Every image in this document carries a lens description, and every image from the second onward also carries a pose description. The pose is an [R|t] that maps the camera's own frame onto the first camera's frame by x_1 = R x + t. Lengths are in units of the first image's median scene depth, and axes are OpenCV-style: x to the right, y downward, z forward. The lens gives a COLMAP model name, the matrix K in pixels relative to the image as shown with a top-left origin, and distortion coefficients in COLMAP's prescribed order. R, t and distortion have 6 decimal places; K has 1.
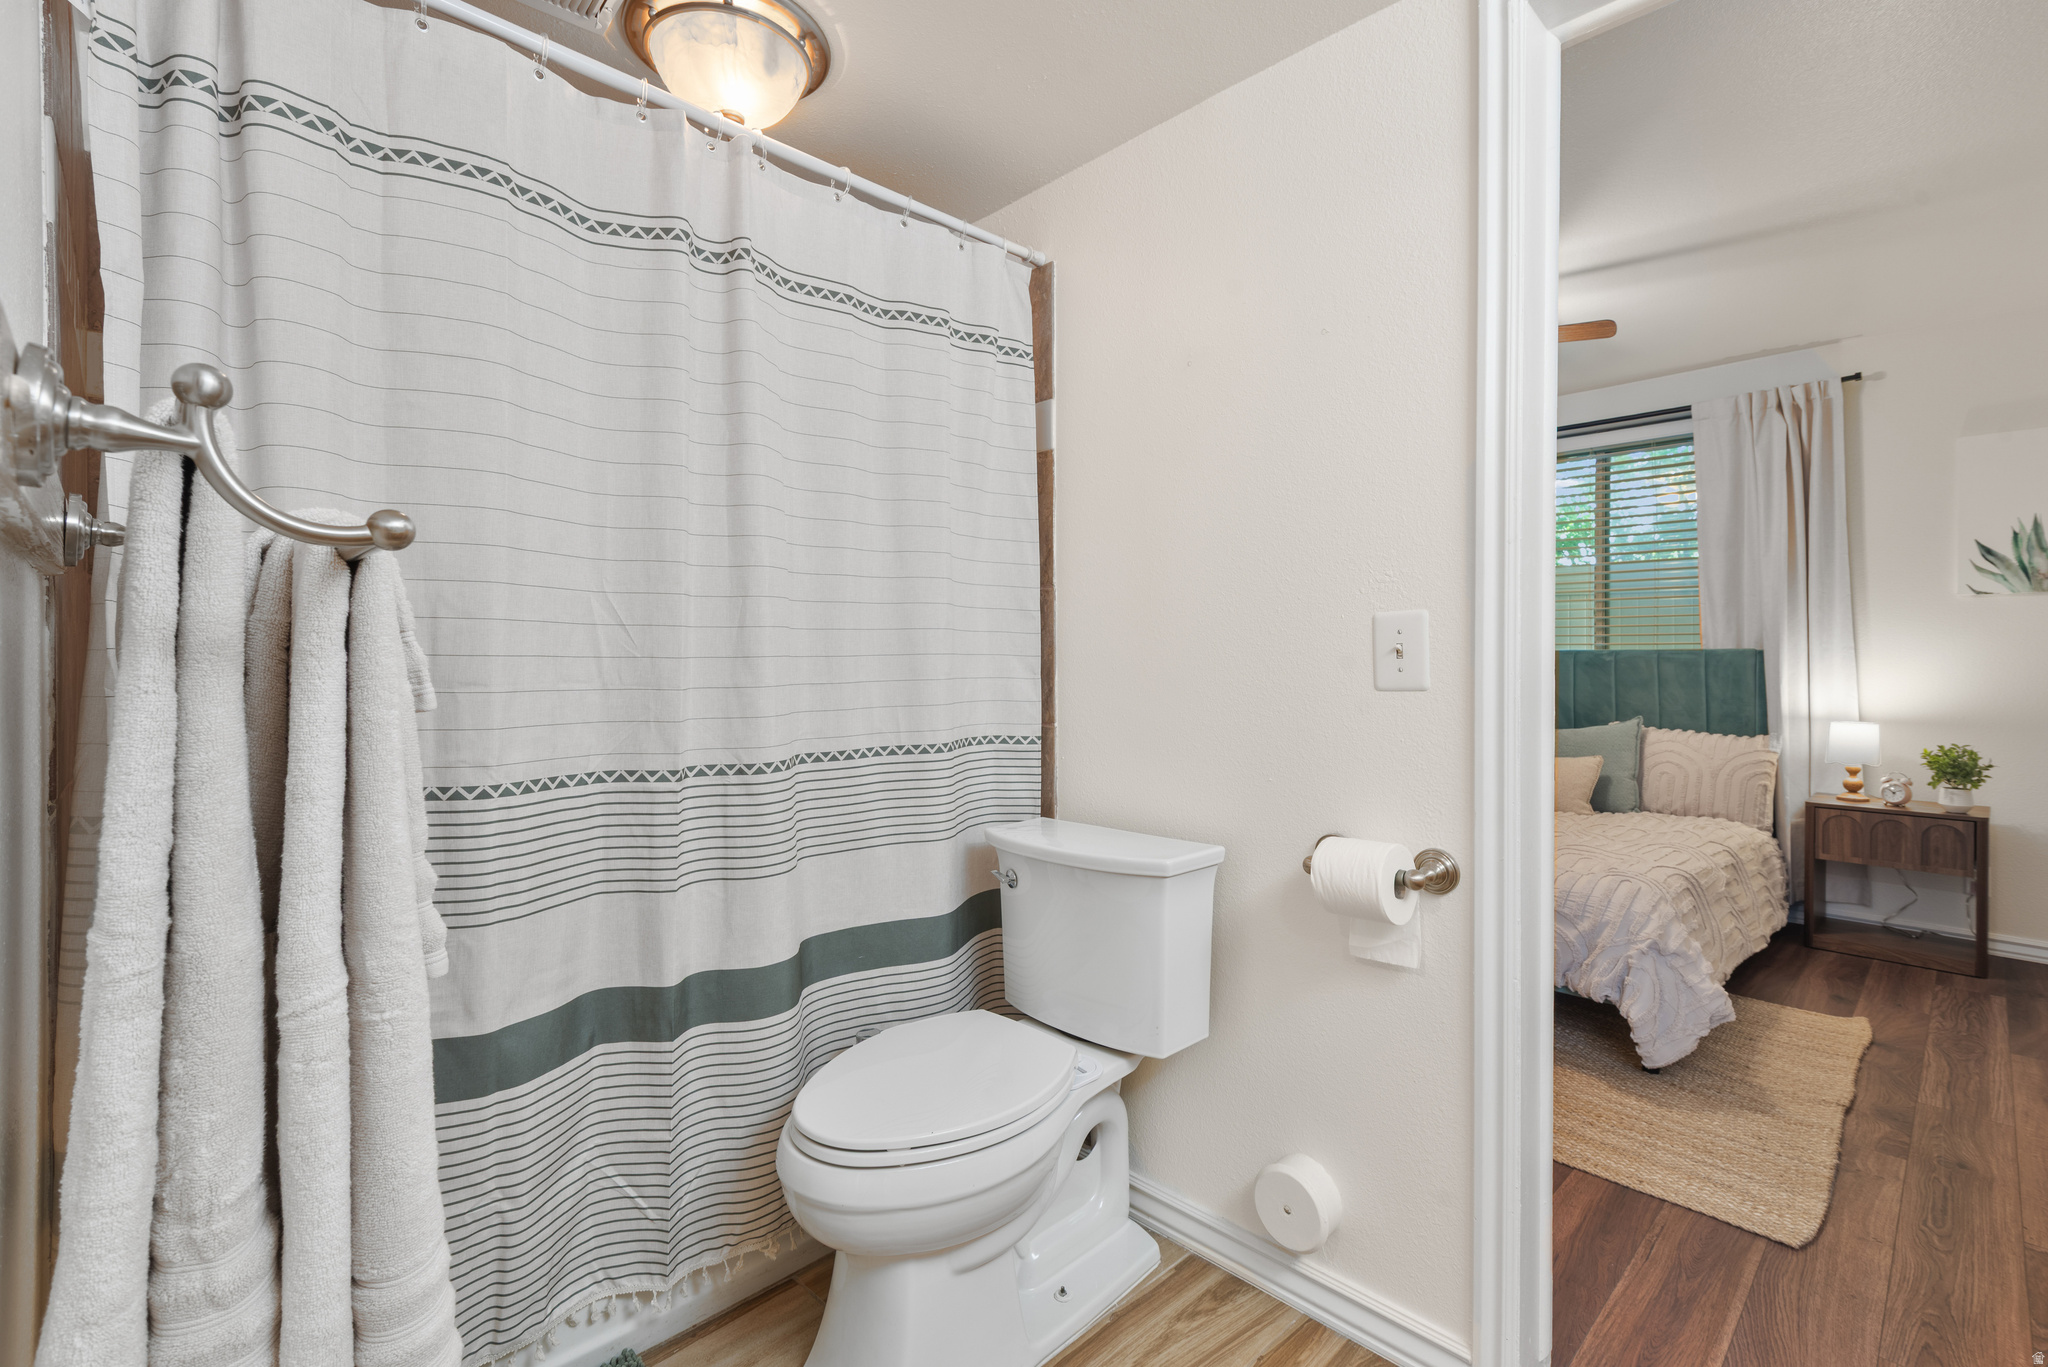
lens RADIAL K [[933.8, 0, 1031.9], [0, 933.8, 676.7], [0, 0, 1]] dist [-0.000471, 0.001906]
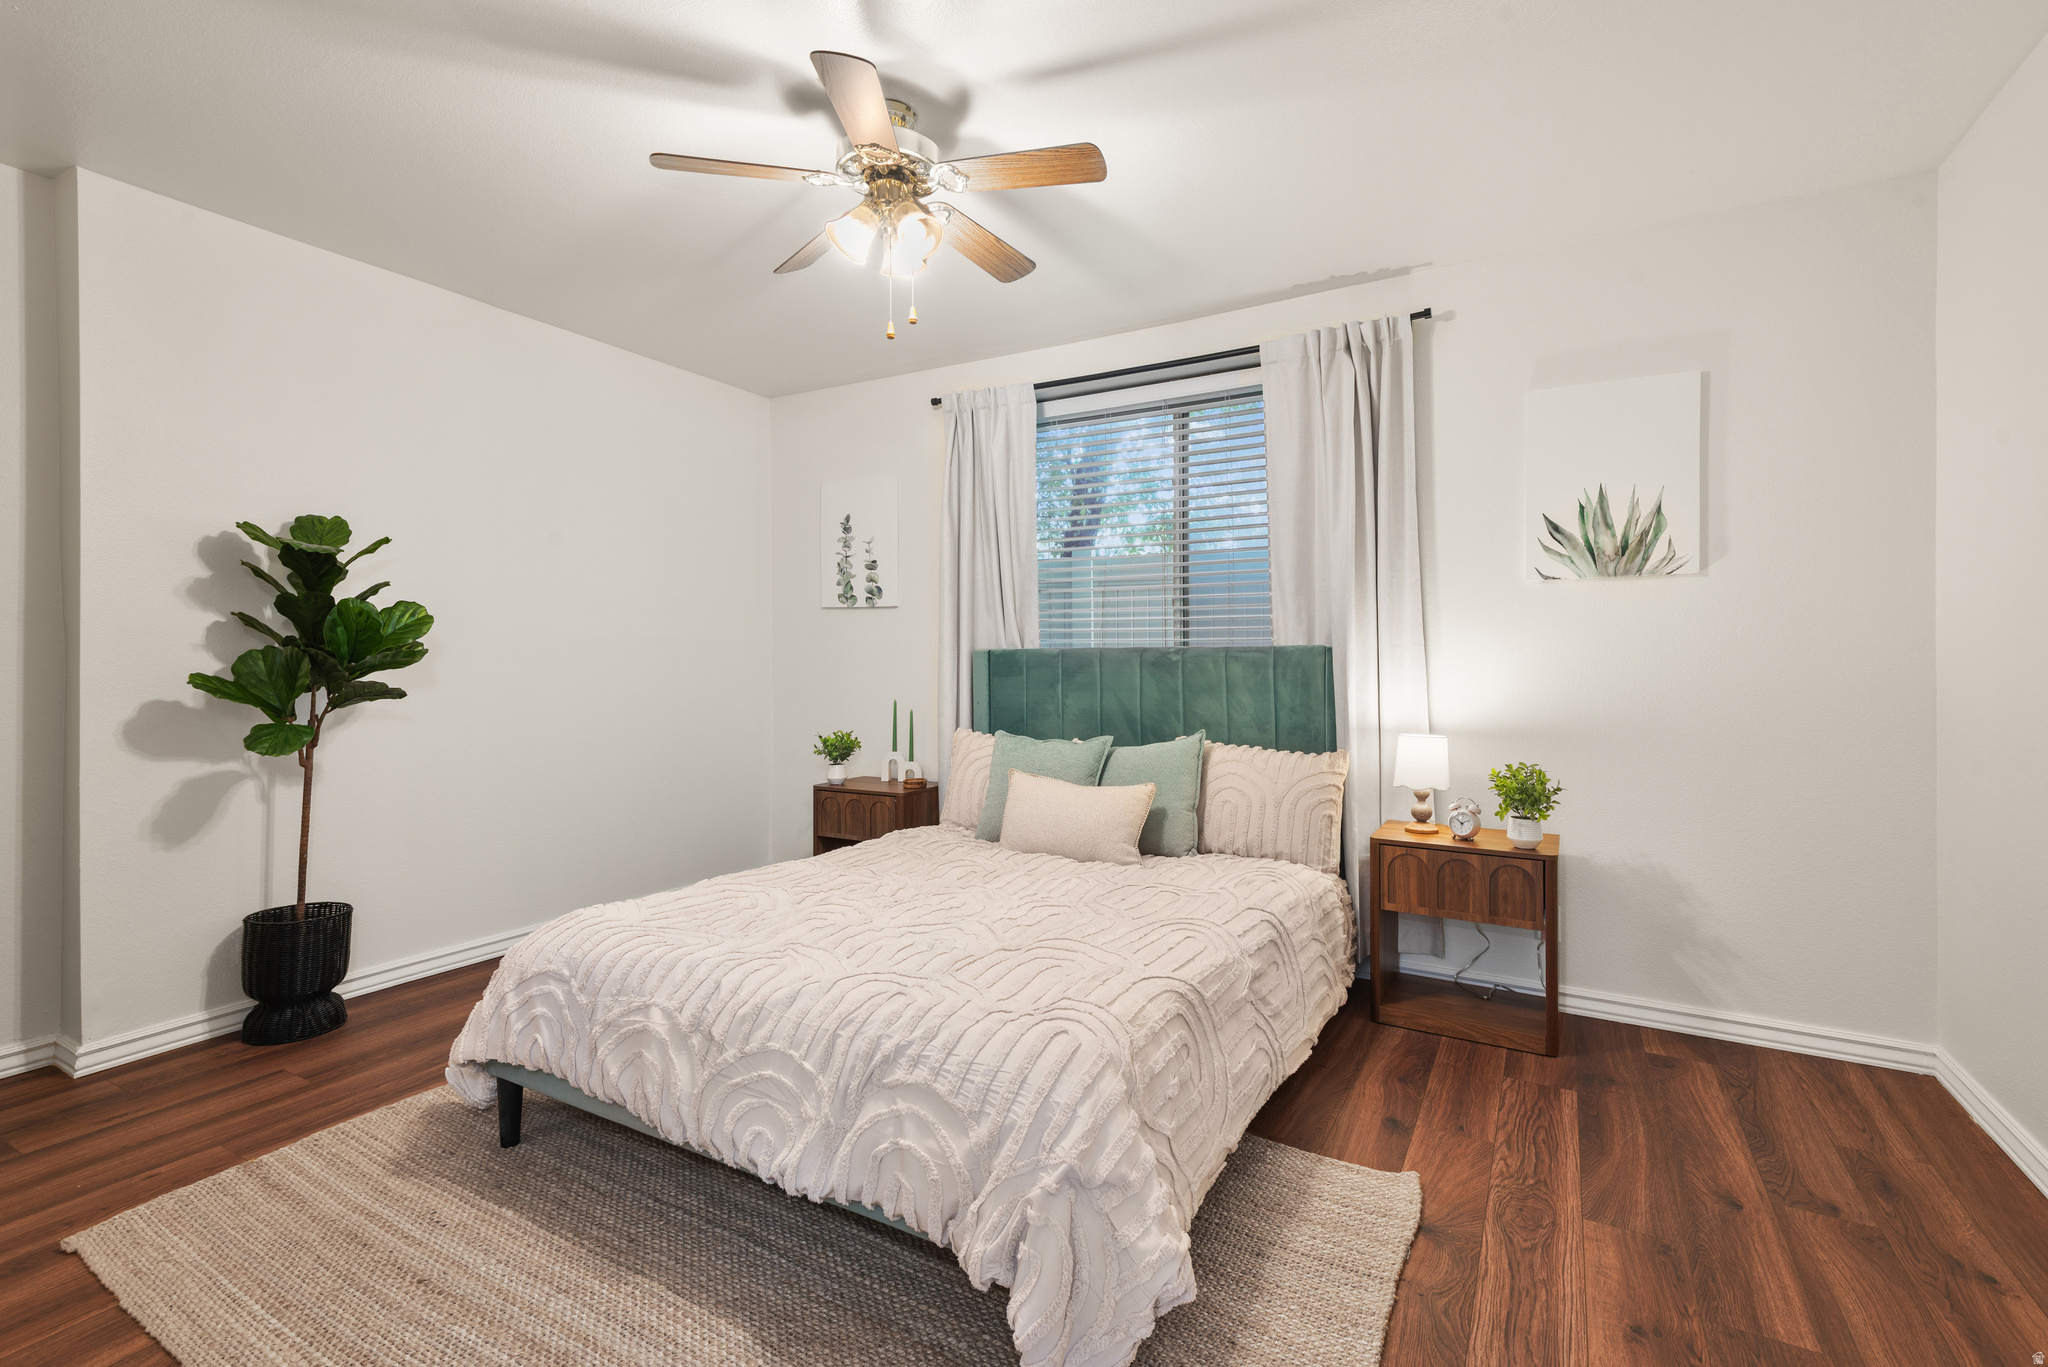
lens RADIAL K [[916.3, 0, 1033.2], [0, 916.3, 677.0], [0, 0, 1]] dist [0.034995, -0.016553]
pose [[0.961986, -0.009206, 0.272944, 0.340227], [0.008286, 0.999955, 0.004523, -0.008821], [-0.272974, -0.002090, 0.962019, 0.325622]]
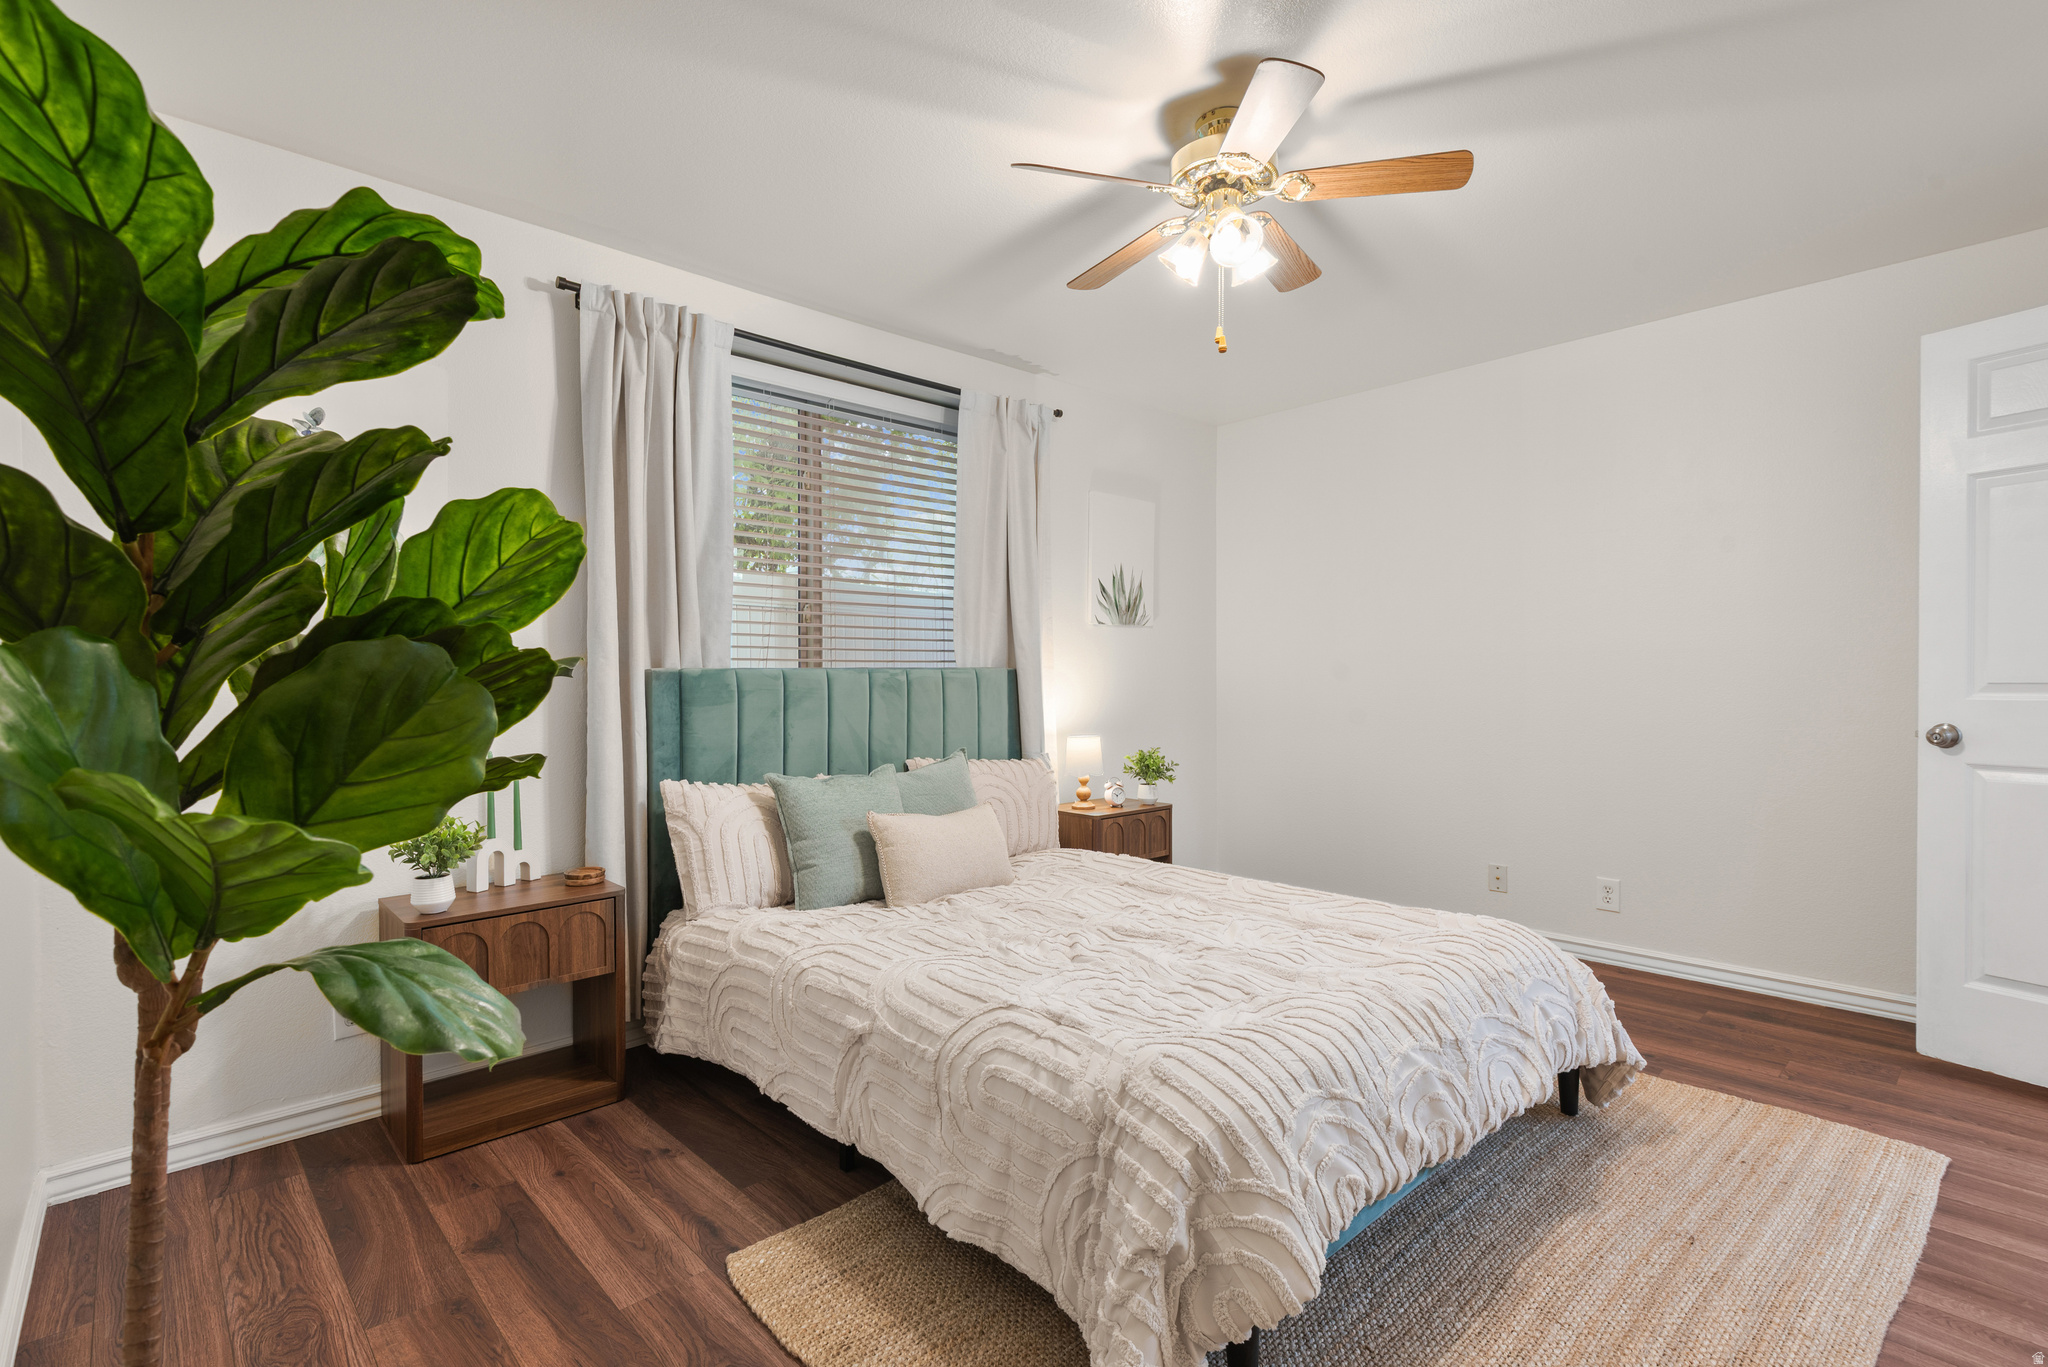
lens RADIAL K [[951.4, 0, 1024.0], [0, 951.4, 683.5], [0, 0, 1]] dist [0.035012, -0.018865]
pose [[0.008082, -0.009964, 0.999918, -0.218854], [0.022480, 0.999699, 0.009780, -0.024320], [-0.999715, 0.022399, 0.008303, 1.068267]]
